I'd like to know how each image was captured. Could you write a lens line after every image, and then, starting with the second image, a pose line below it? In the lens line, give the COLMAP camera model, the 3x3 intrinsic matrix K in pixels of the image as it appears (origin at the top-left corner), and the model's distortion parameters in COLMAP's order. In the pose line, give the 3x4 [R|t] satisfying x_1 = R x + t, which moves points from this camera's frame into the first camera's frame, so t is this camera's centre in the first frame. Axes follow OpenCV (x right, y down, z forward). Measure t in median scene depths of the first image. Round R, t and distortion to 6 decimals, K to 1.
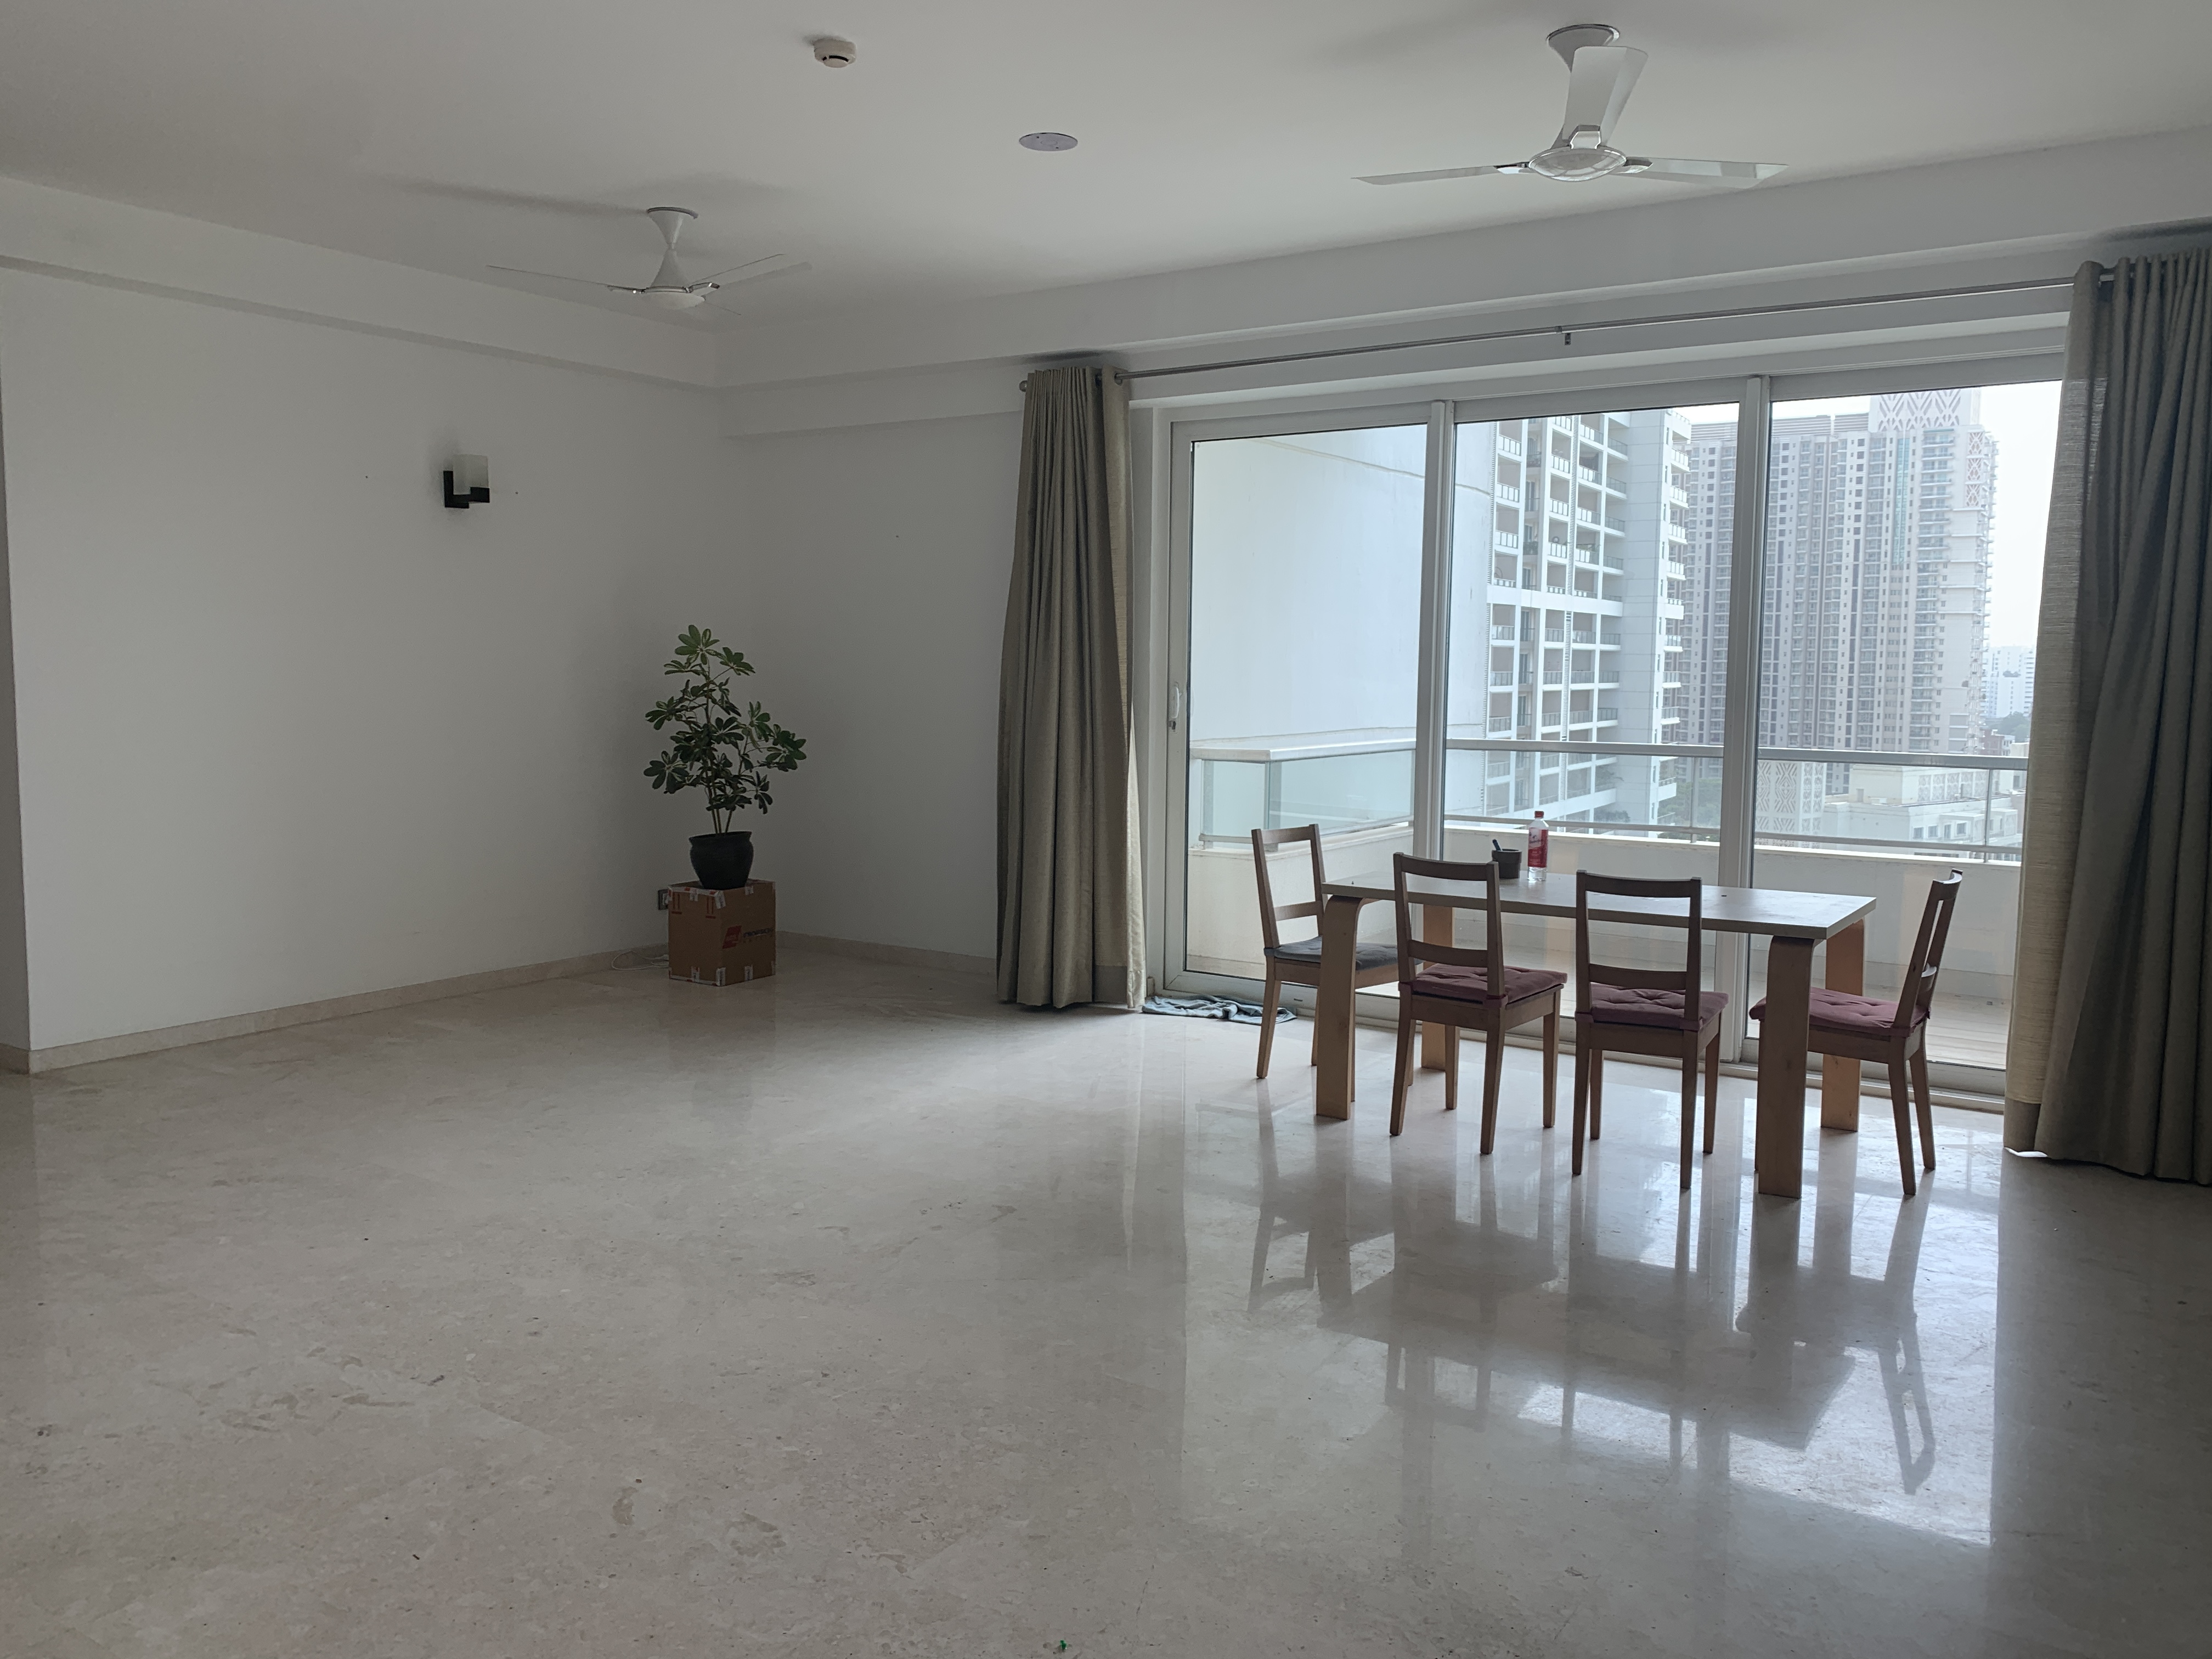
lens RADIAL K [[1687.0, 0, 1106.5], [0, 1687.0, 803.0], [0, 0, 1]] dist [0.053783, -0.083316]
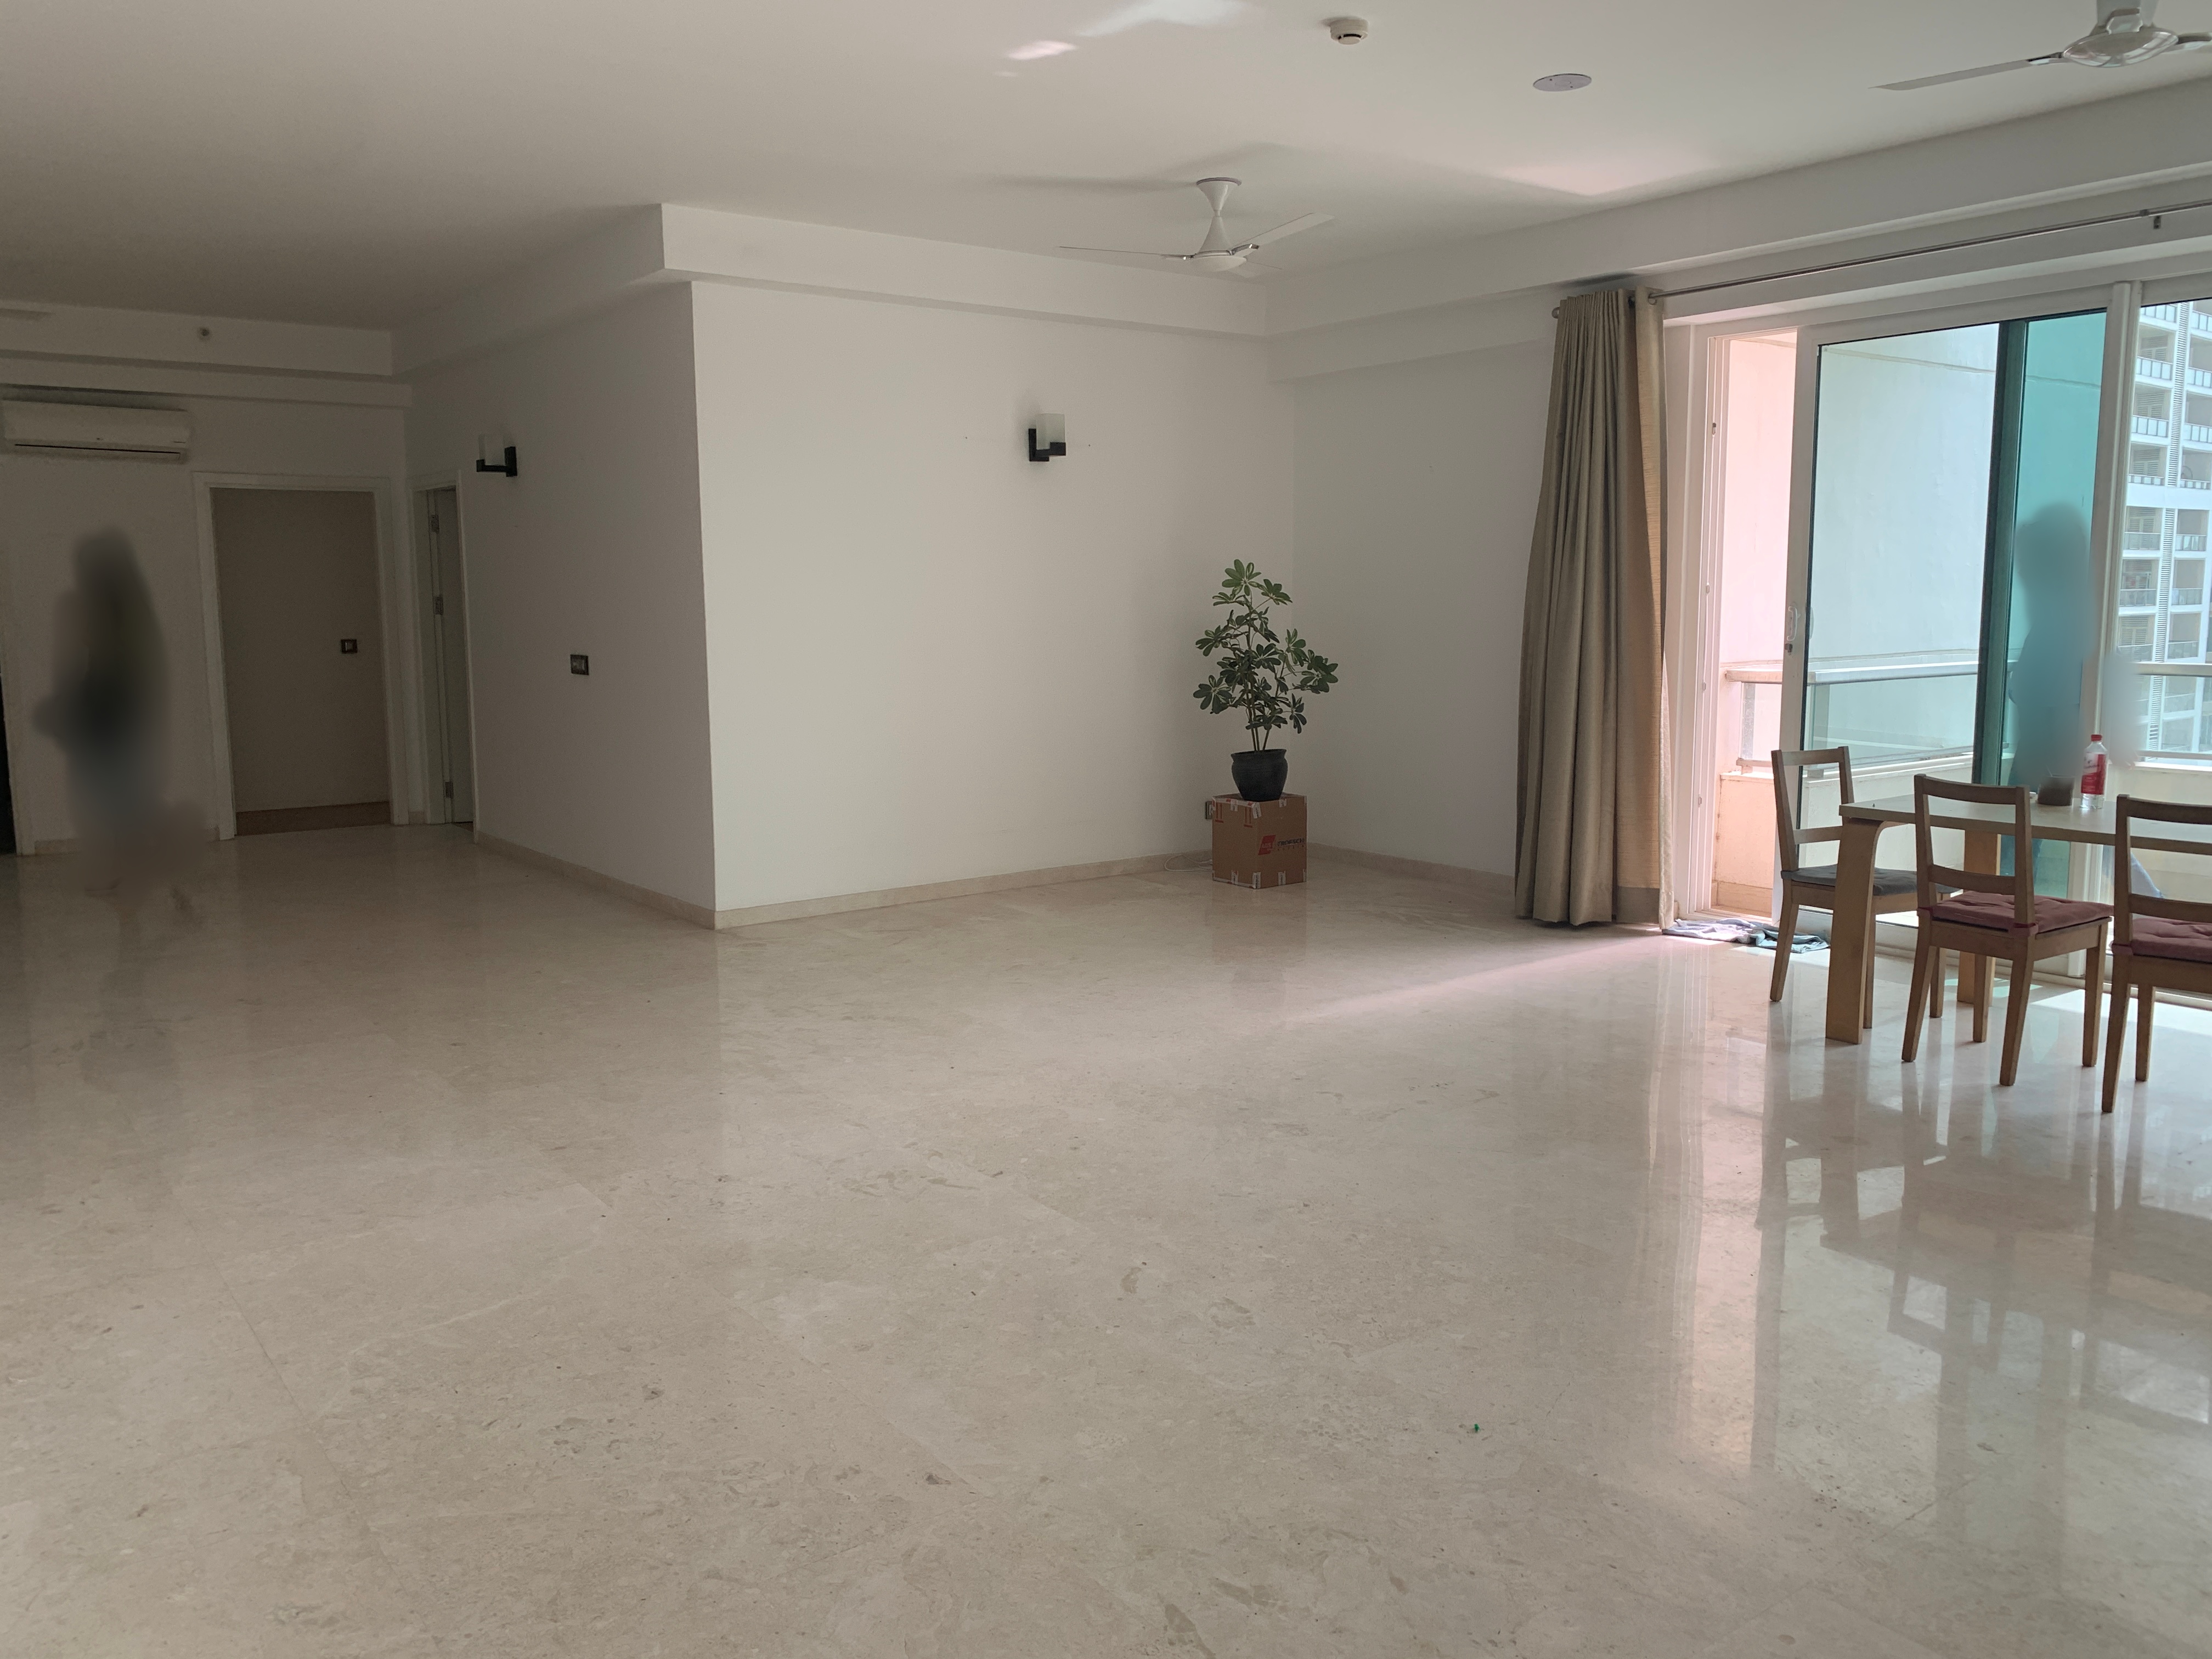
lens RADIAL K [[1697.1, 0, 1090.7], [0, 1697.1, 820.1], [0, 0, 1]] dist [0.032507, -0.048584]
pose [[0.939664, 0.027949, -0.340956, 0.047836], [-0.011233, 0.998640, 0.050905, 0.008812], [0.341915, -0.044003, 0.938700, -0.072747]]
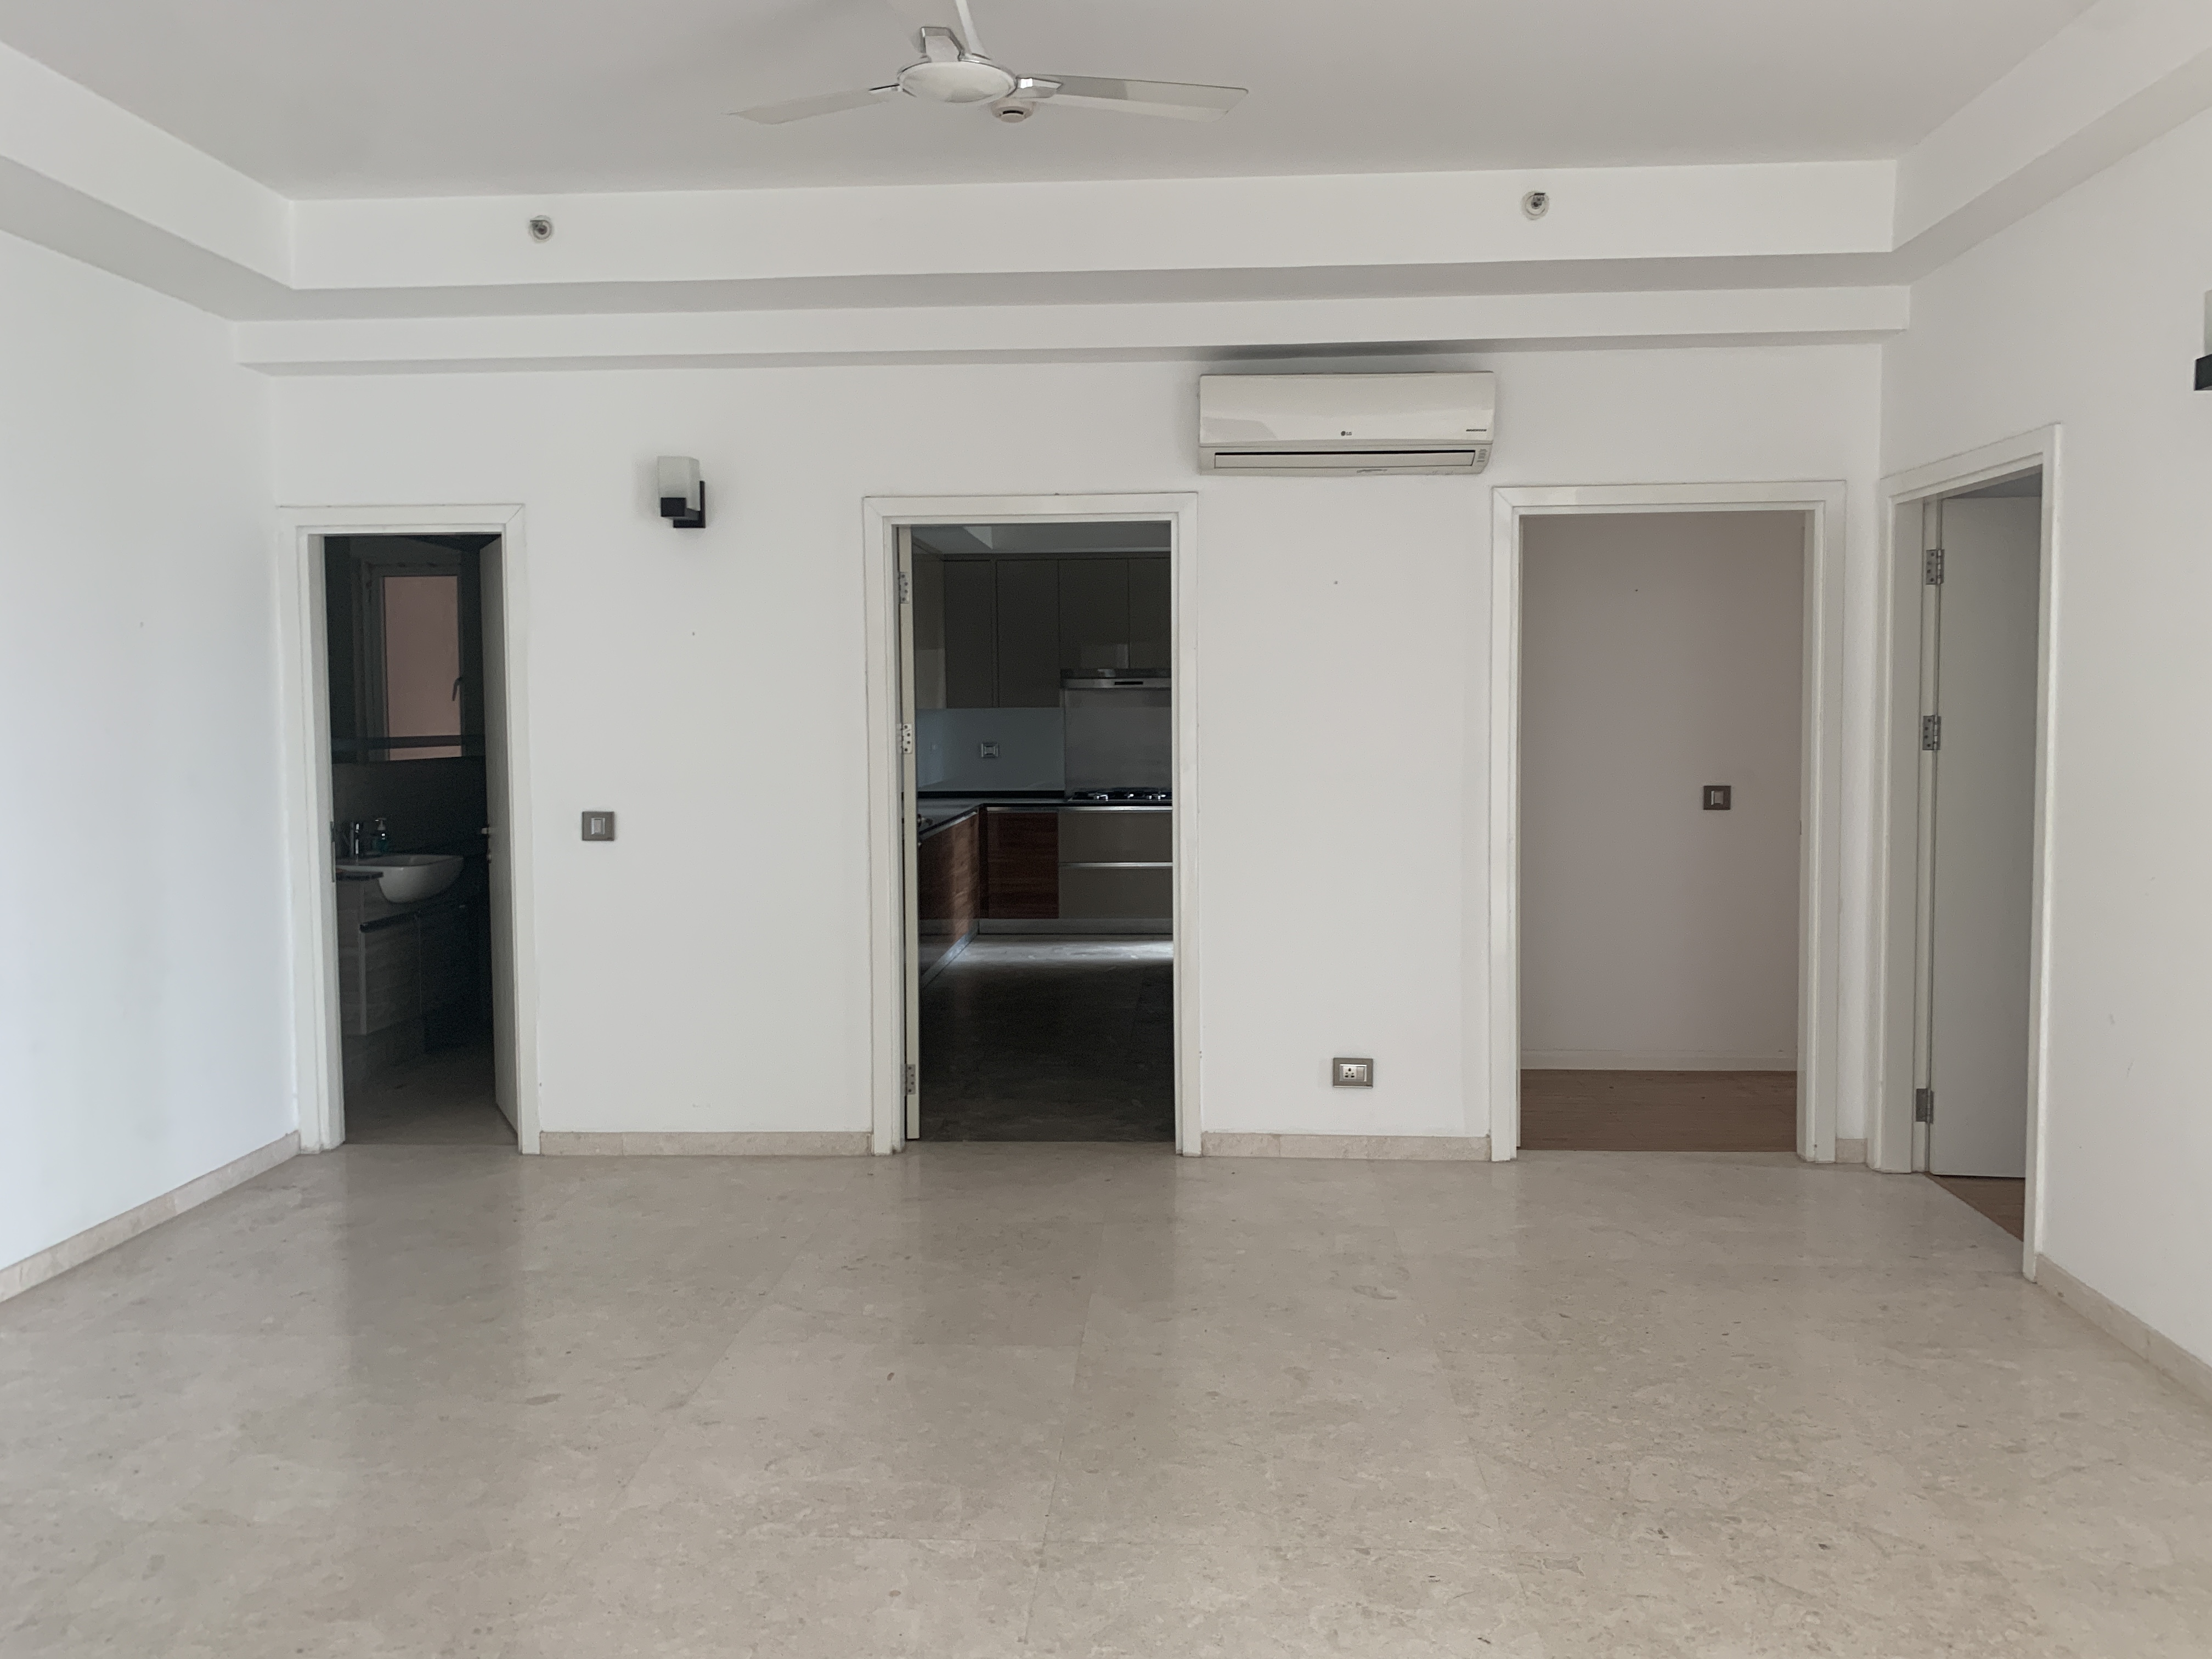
lens RADIAL K [[1703.8, 0, 1110.4], [0, 1703.8, 807.3], [0, 0, 1]] dist [0.014416, -0.017515]
pose [[0.509877, 0.036588, -0.859469, -0.459265], [-0.054947, 0.998440, 0.009907, -0.042524], [0.858491, 0.042174, 0.511092, 0.383799]]
